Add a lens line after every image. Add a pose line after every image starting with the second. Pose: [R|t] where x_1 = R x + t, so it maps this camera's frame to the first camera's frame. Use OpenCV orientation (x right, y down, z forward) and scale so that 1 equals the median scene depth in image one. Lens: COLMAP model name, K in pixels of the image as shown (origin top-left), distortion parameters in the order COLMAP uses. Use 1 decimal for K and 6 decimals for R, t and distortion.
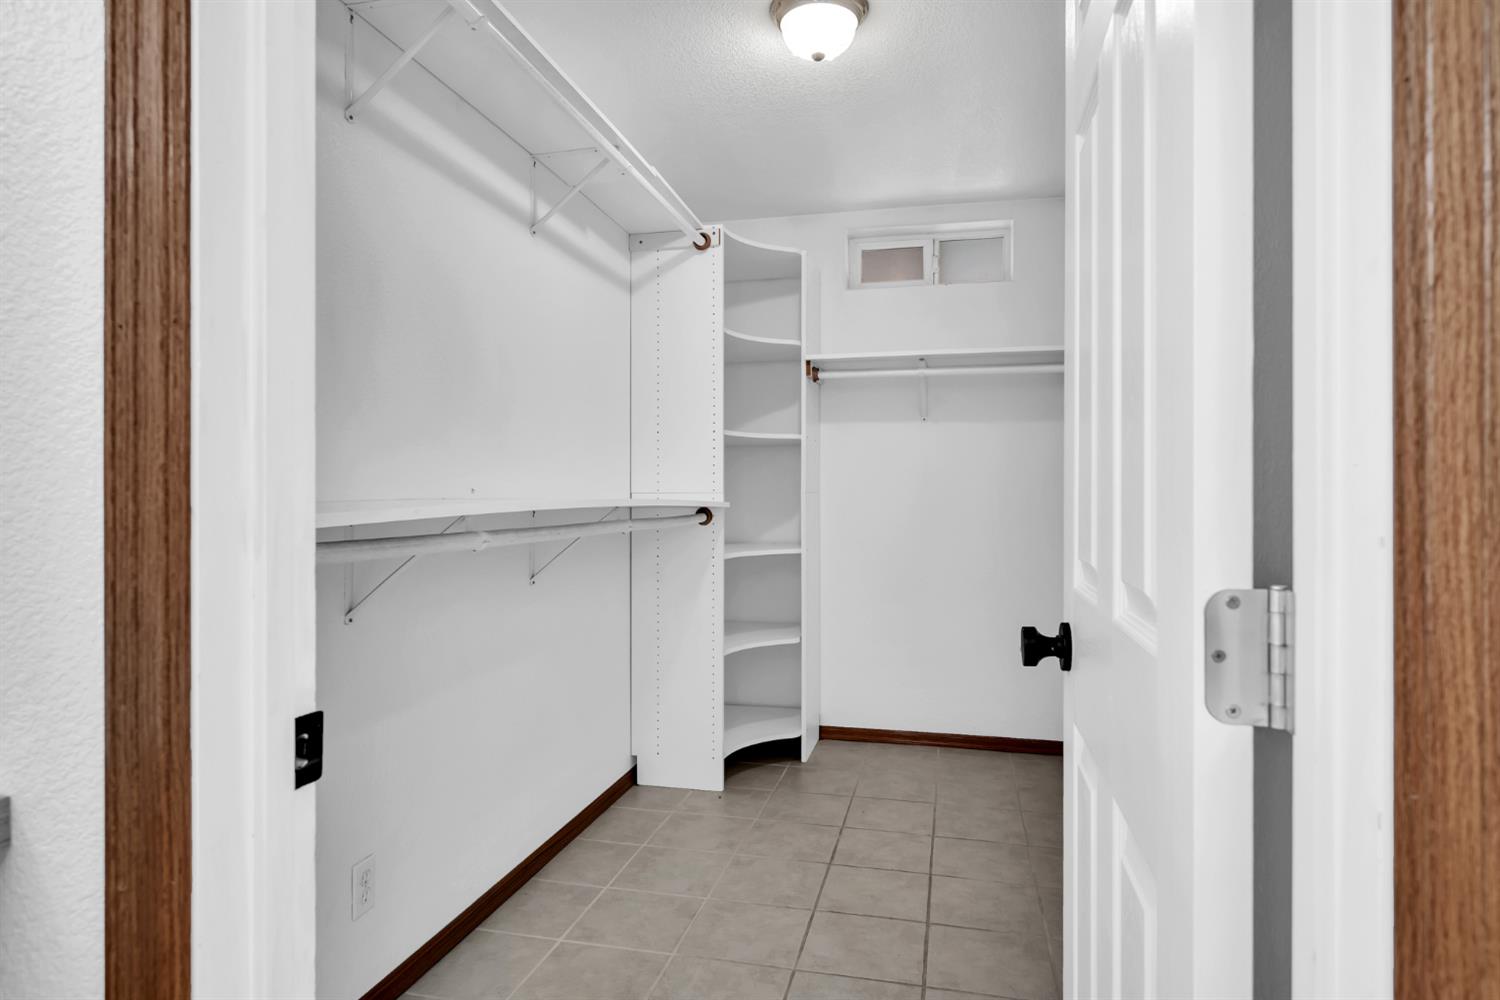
lens RADIAL K [[858.3, 0, 752.0], [0, 858.3, 497.8], [0, 0, 1]] dist [-0.009475, -0.001576]
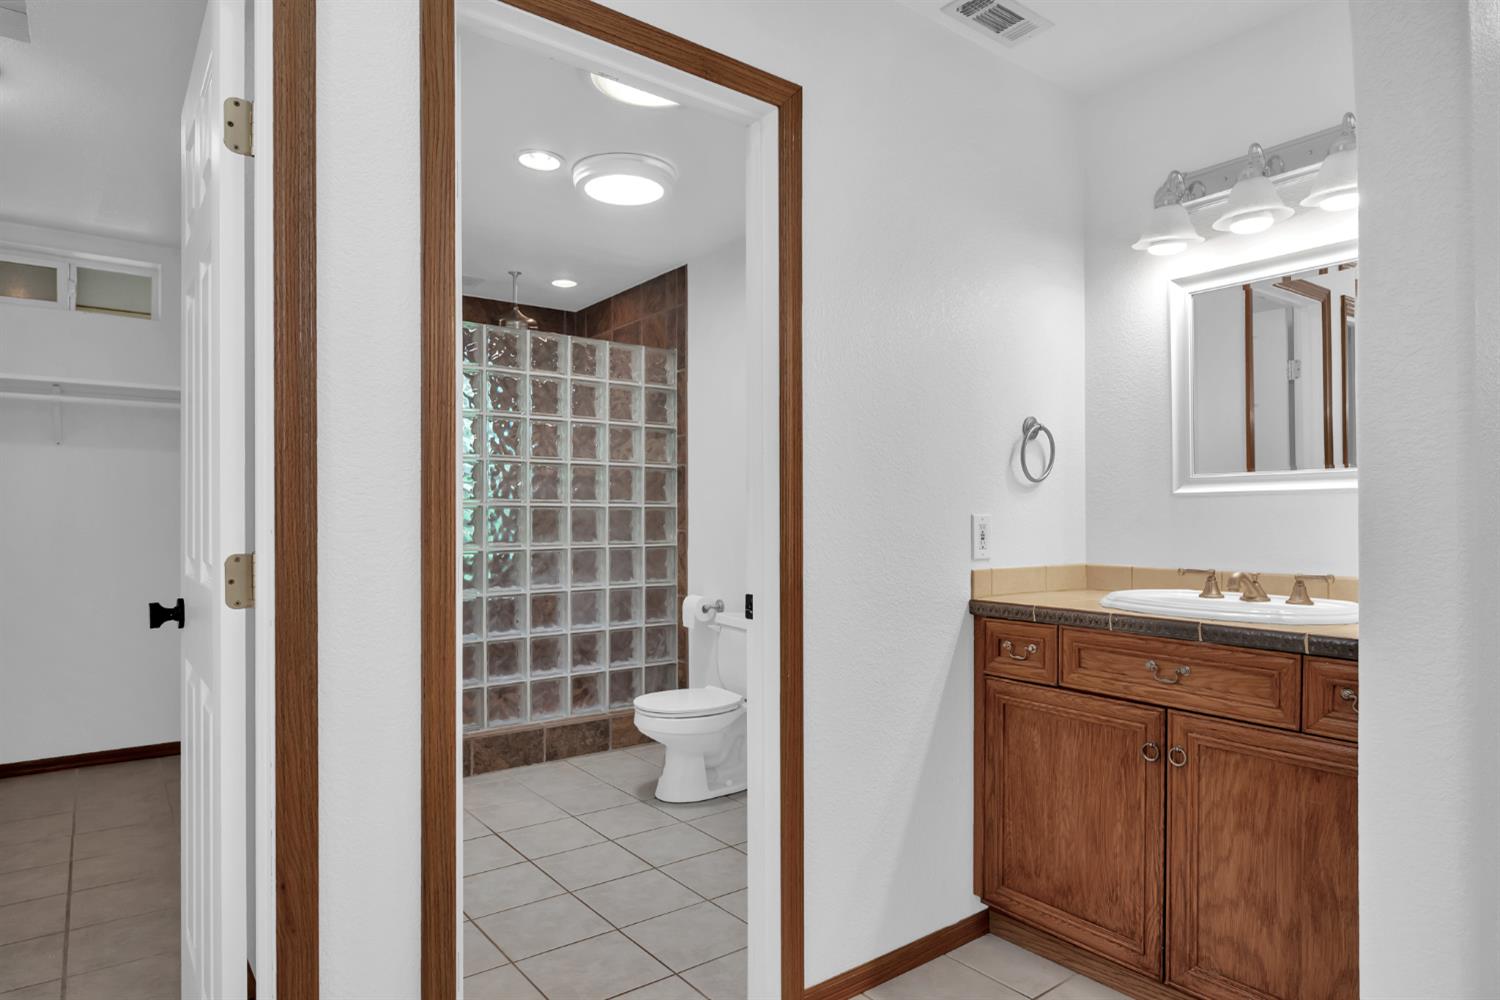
lens RADIAL K [[858.3, 0, 754.2], [0, 858.3, 512.4], [0, 0, 1]] dist [-0.009475, -0.001576]
pose [[0.628888, 0.000913, 0.777495, -0.102980], [0.006412, 0.999959, -0.006360, 0.002729], [-0.777469, 0.008985, 0.628857, -0.431404]]
